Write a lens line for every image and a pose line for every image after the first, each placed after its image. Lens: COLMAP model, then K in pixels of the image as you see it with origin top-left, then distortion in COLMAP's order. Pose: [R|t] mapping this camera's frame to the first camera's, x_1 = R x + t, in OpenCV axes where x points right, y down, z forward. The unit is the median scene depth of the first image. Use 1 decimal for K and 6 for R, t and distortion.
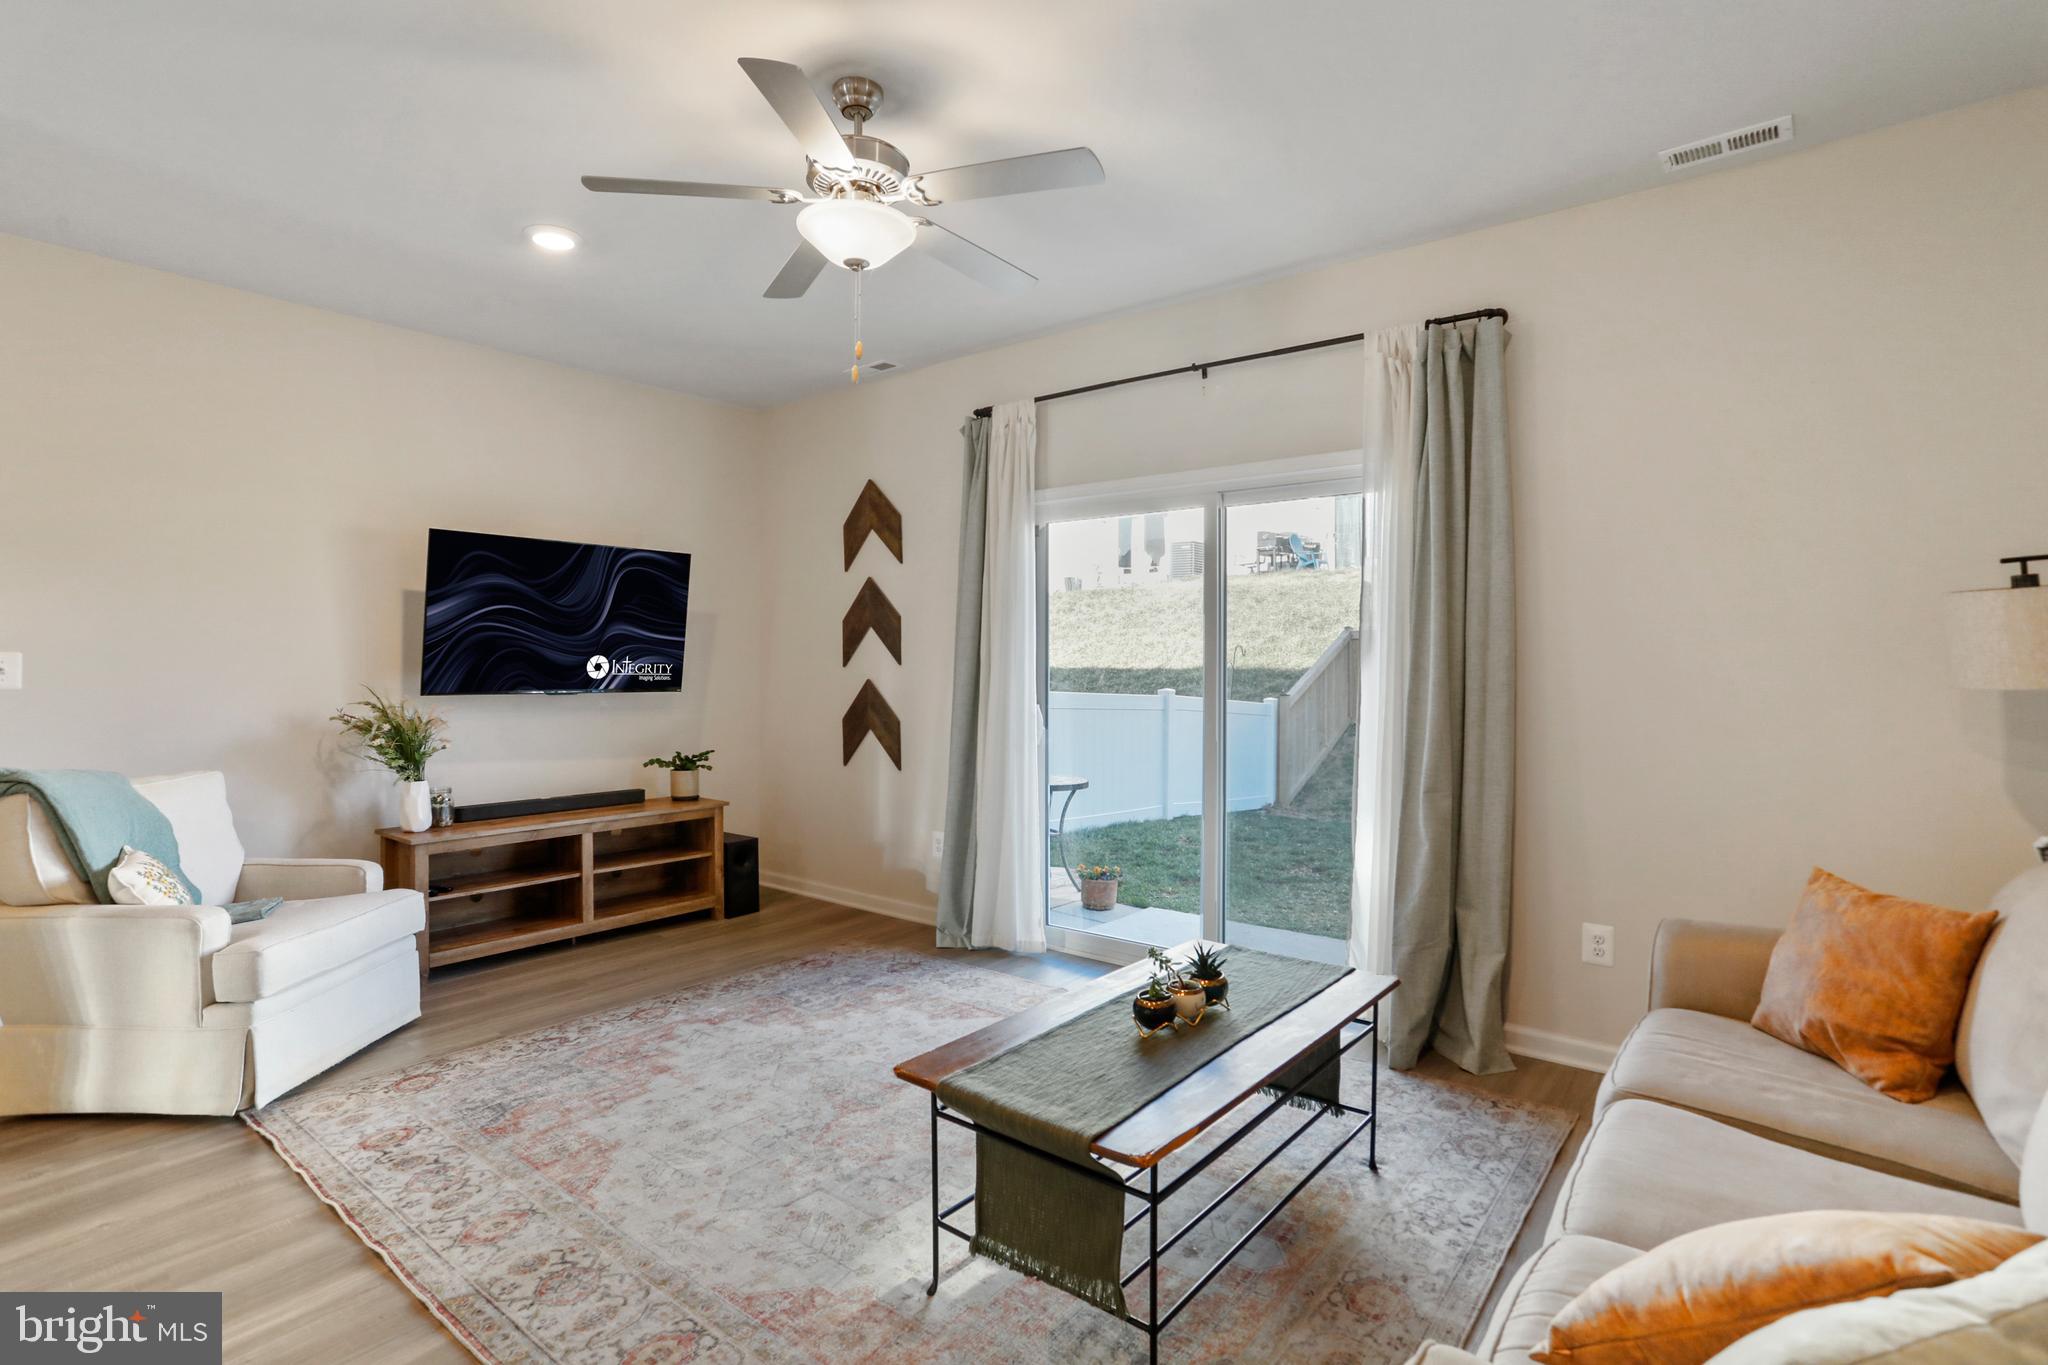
lens RADIAL K [[996.7, 0, 1018.1], [0, 996.7, 659.8], [0, 0, 1]] dist [-0.051181, 0.023263]
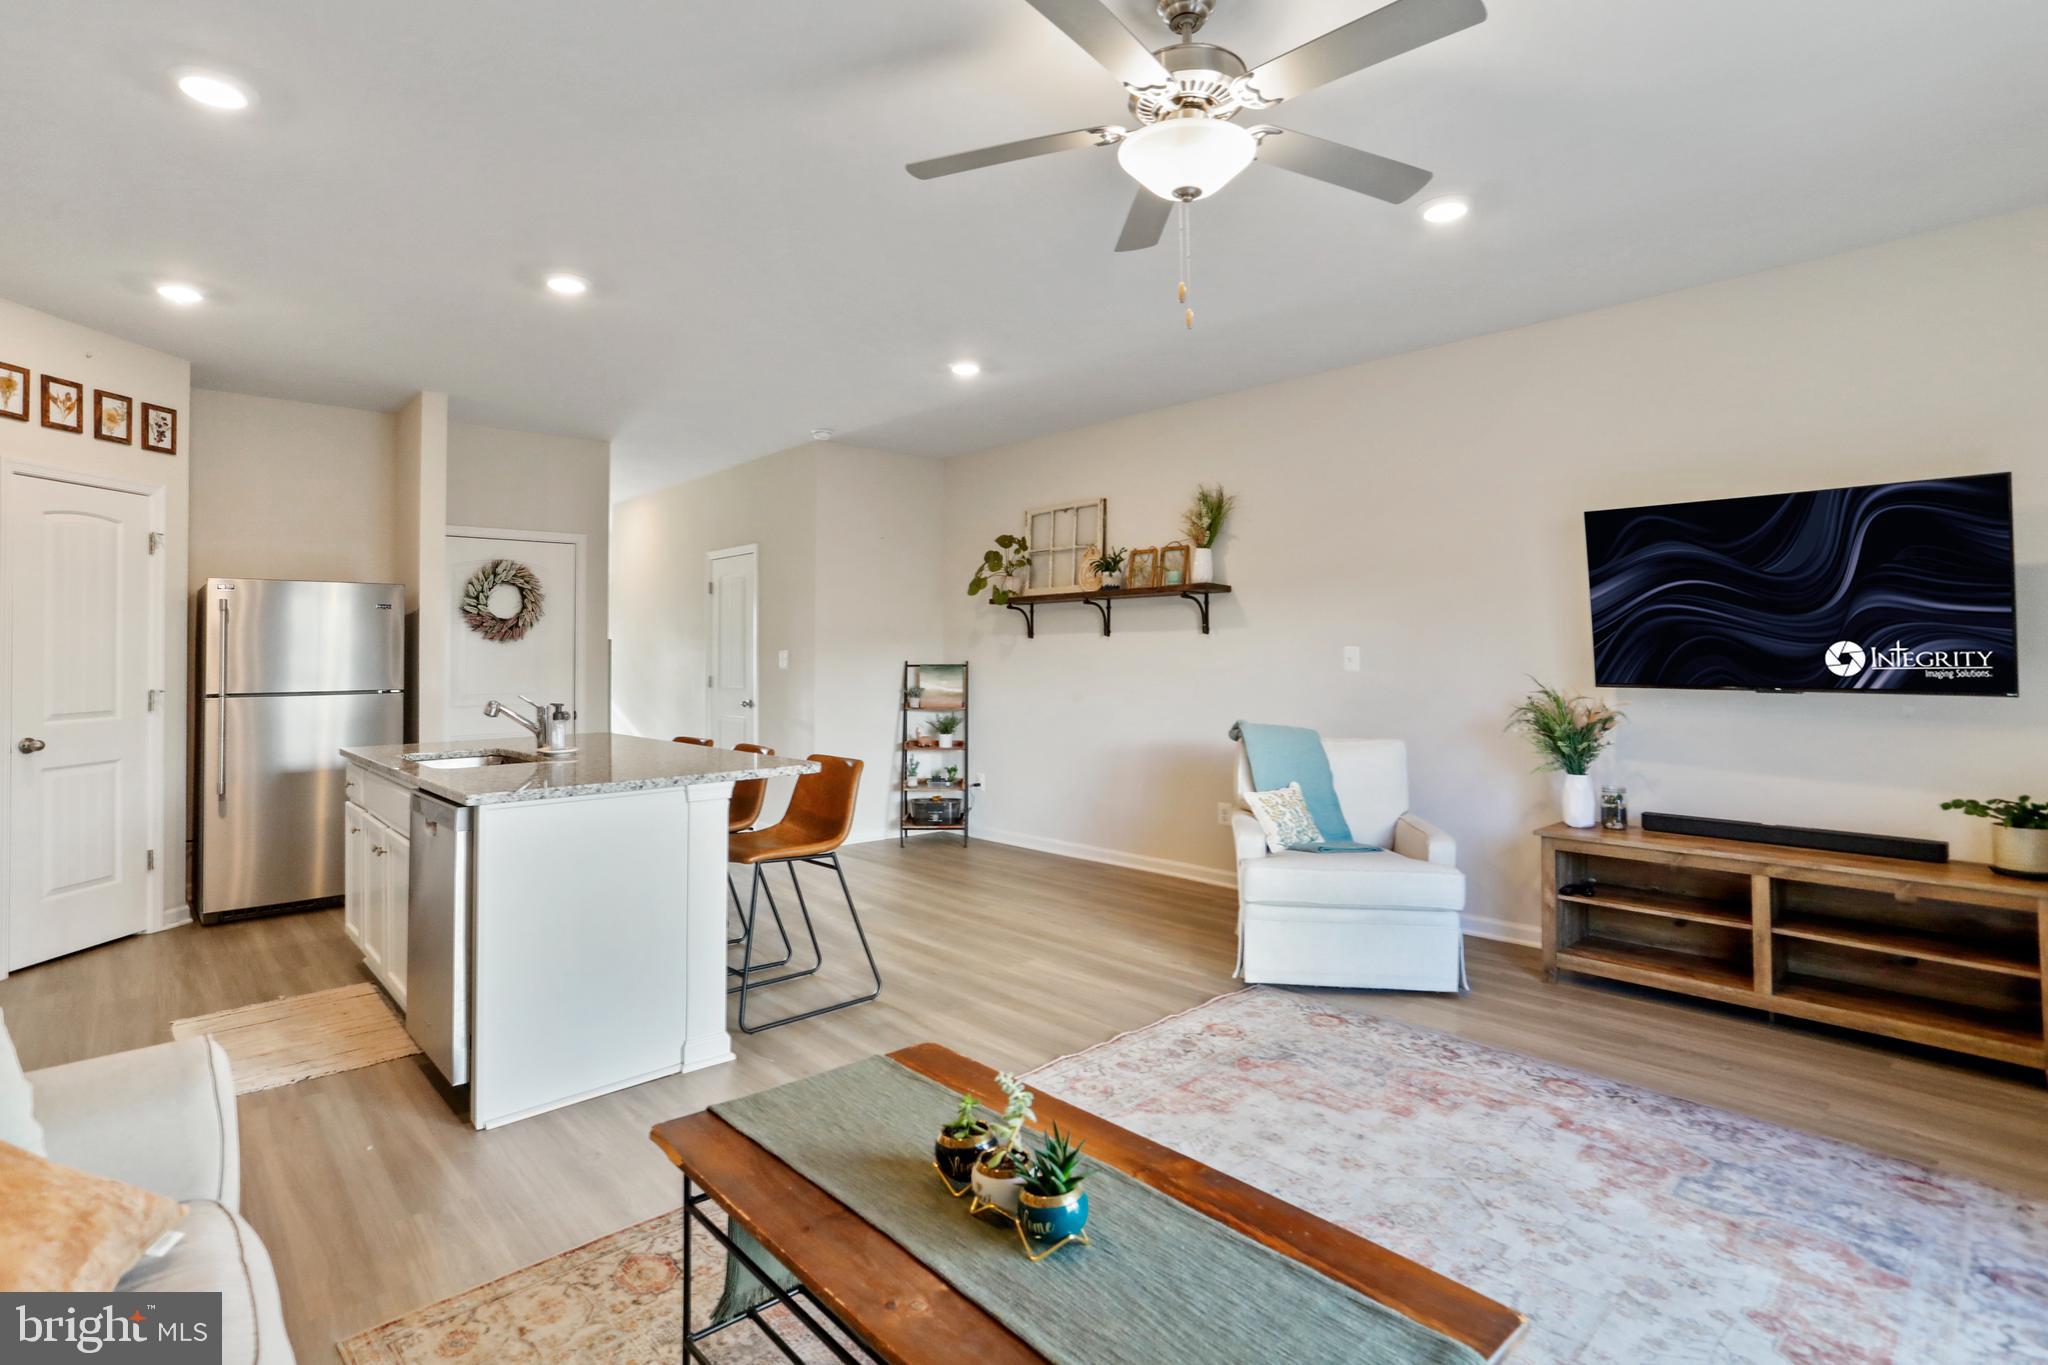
lens RADIAL K [[996.7, 0, 1018.1], [0, 996.7, 659.8], [0, 0, 1]] dist [-0.051181, 0.023263]
pose [[-0.144748, 0.006404, -0.989448, 0.422396], [0.007436, 0.999958, 0.005384, 0.000981], [0.989441, -0.006578, -0.144789, 0.592920]]
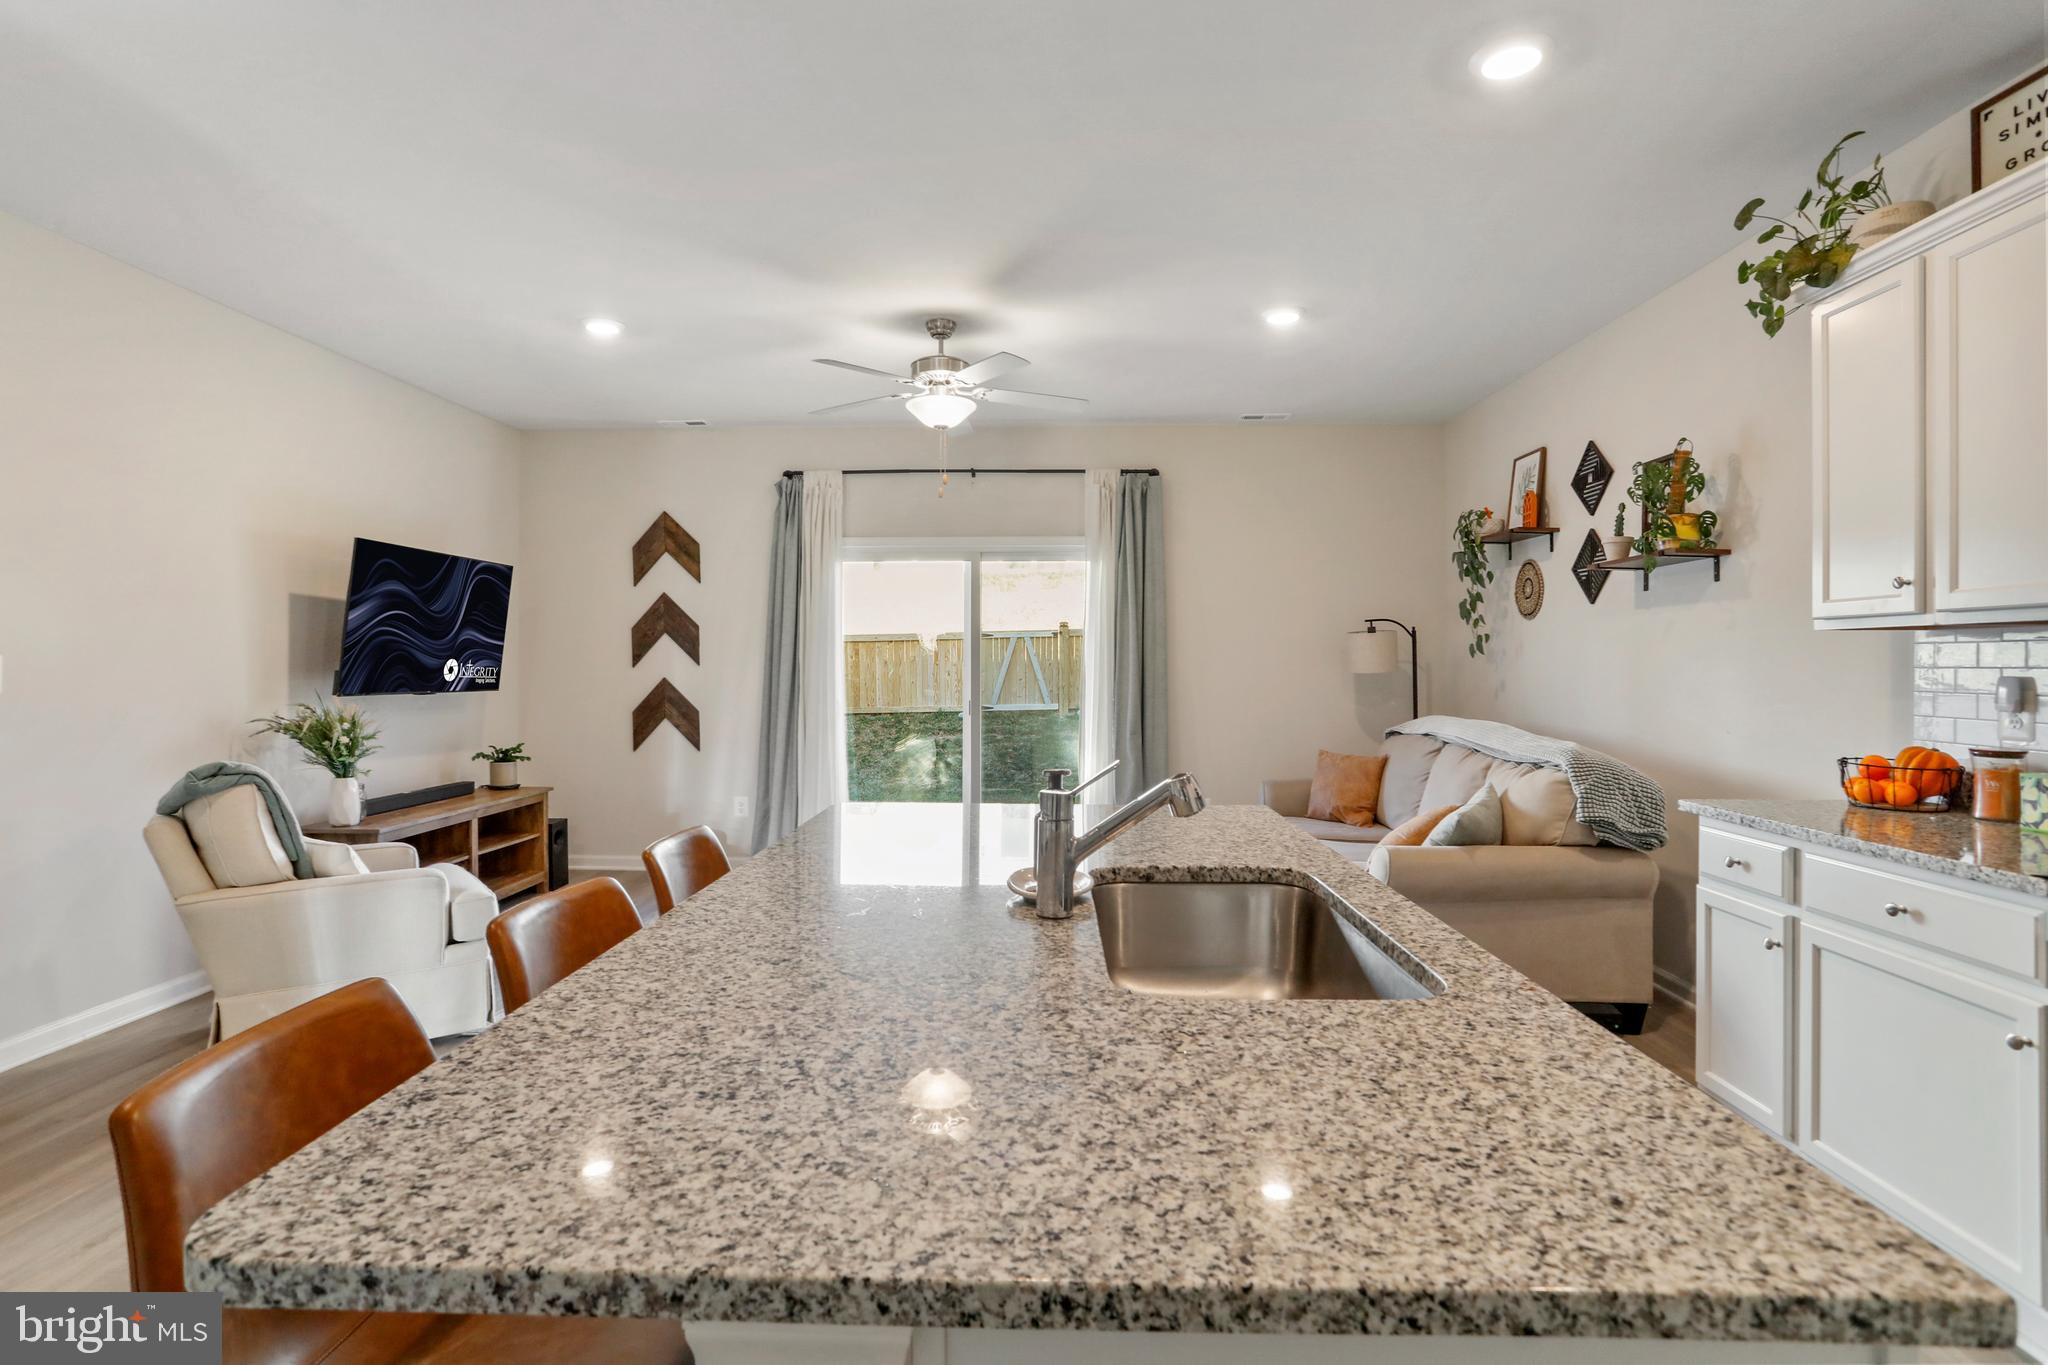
lens RADIAL K [[996.7, 0, 1018.1], [0, 996.7, 659.8], [0, 0, 1]] dist [-0.051181, 0.023263]
pose [[0.800681, -0.001508, 0.599089, -0.662322], [0.001613, 0.999999, 0.000360, -0.001815], [-0.599089, 0.000678, 0.800683, -0.266229]]
